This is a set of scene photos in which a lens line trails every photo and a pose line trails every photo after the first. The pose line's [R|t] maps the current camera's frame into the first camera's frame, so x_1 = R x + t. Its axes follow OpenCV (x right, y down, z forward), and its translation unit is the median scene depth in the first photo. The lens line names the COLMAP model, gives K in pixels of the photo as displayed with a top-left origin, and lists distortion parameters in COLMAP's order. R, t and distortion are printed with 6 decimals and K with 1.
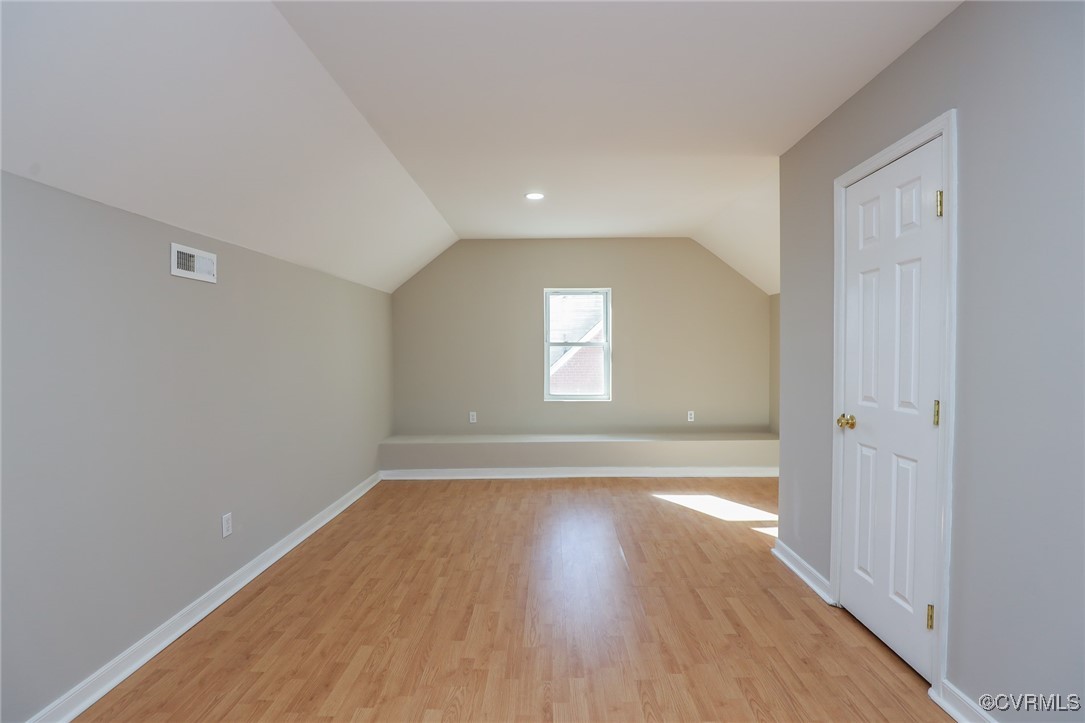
lens RADIAL K [[507.3, 0, 537.2], [0, 507.3, 364.5], [0, 0, 1]] dist [-0.042396, 0.010771]
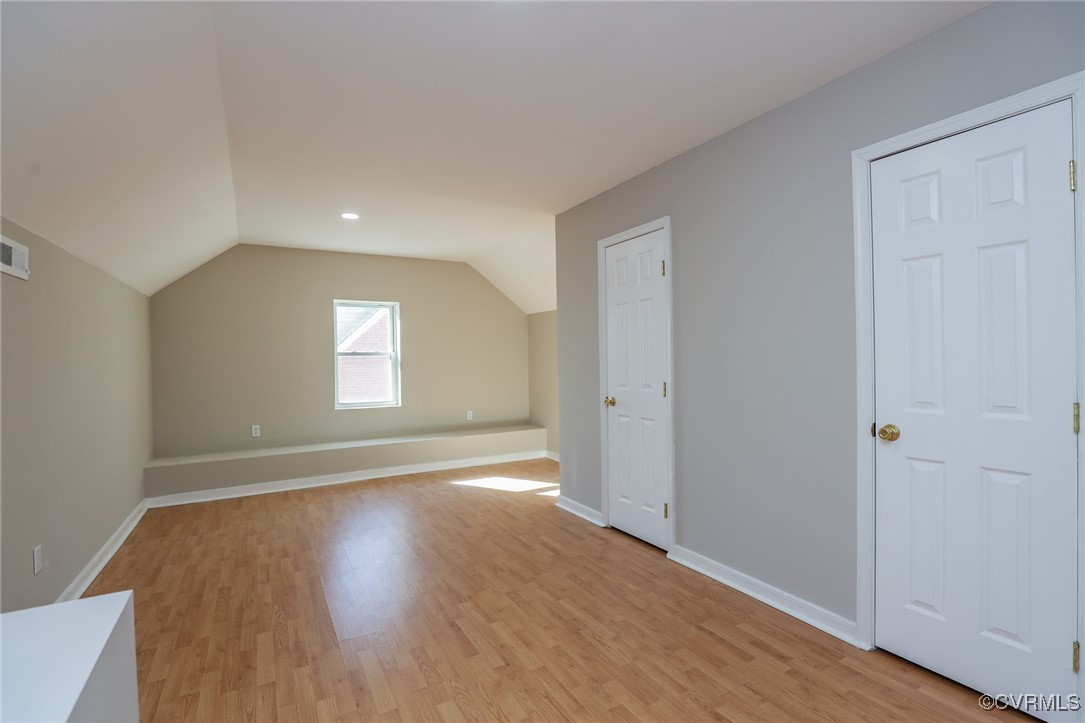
lens RADIAL K [[508.8, 0, 547.5], [0, 508.8, 364.3], [0, 0, 1]] dist [-0.027893, 0.002076]
pose [[0.854335, -0.012089, 0.519582, -0.255014], [0.025699, 0.999489, -0.019003, 0.019262], [-0.519087, 0.029588, 0.854209, -0.165744]]
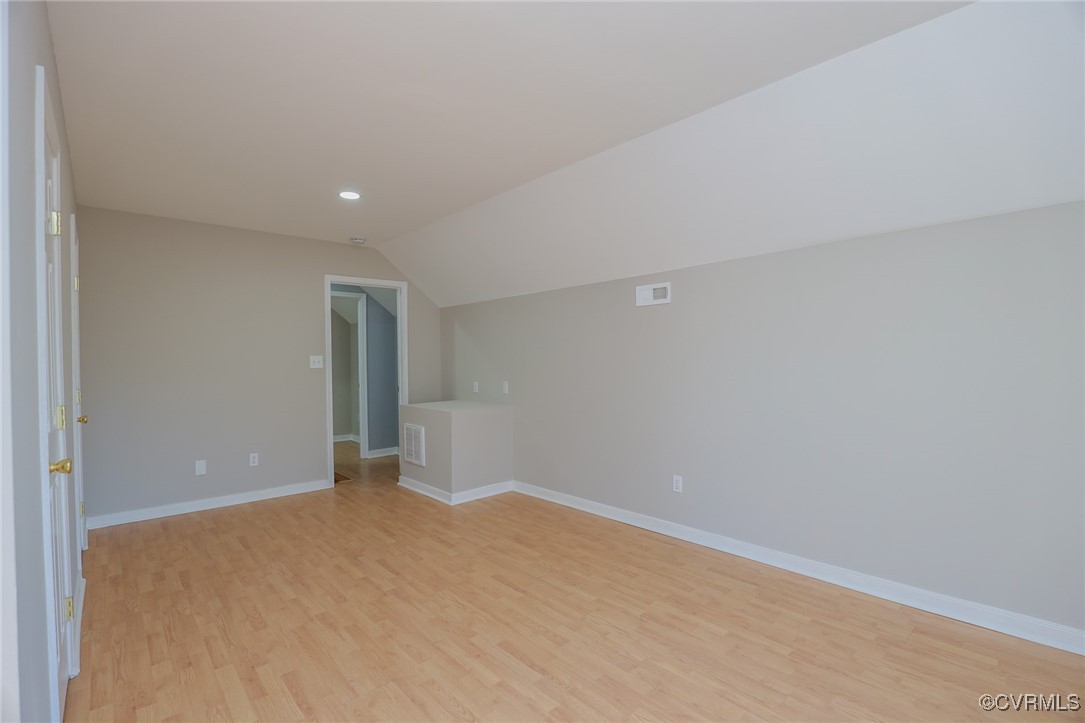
lens RADIAL K [[508.8, 0, 547.5], [0, 508.8, 364.3], [0, 0, 1]] dist [-0.027893, 0.002076]
pose [[-0.728168, 0.023826, -0.684984, 0.442027], [-0.001618, 0.999333, 0.036480, -0.034206], [0.685397, 0.027672, -0.727644, 1.428595]]
